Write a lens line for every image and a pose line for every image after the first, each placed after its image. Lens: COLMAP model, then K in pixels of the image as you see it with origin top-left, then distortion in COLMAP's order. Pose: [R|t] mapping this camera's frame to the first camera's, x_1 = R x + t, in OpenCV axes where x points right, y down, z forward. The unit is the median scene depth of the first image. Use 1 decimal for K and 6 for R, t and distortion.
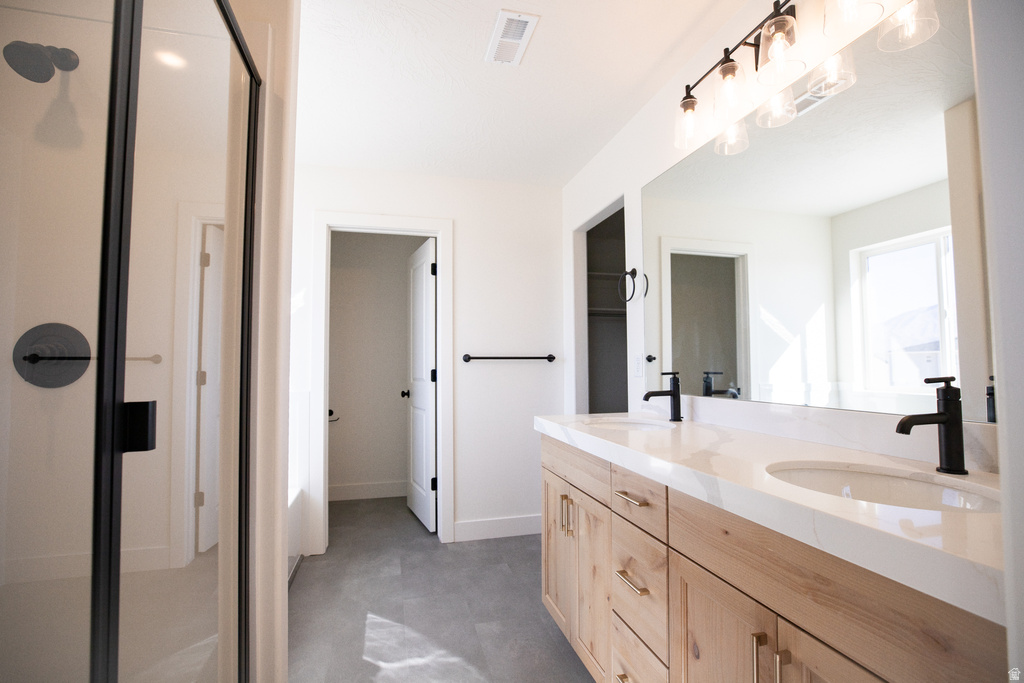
lens RADIAL K [[465.7, 0, 511.9], [0, 465.7, 342.1], [0, 0, 1]] dist [-0.029776, 0.000894]
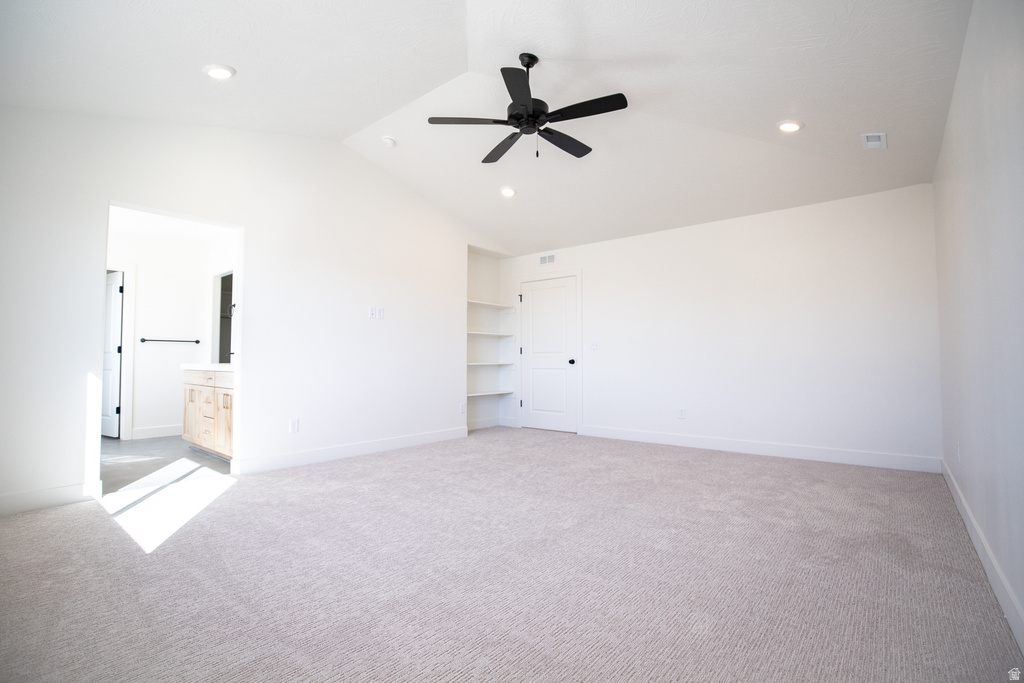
lens RADIAL K [[465.7, 0, 513.3], [0, 465.7, 344.9], [0, 0, 1]] dist [-0.029776, 0.000894]
pose [[0.813676, 0.026282, 0.580725, 0.045859], [-0.035607, 0.999355, 0.004663, -0.007280], [-0.580227, -0.024472, 0.814087, -1.300034]]
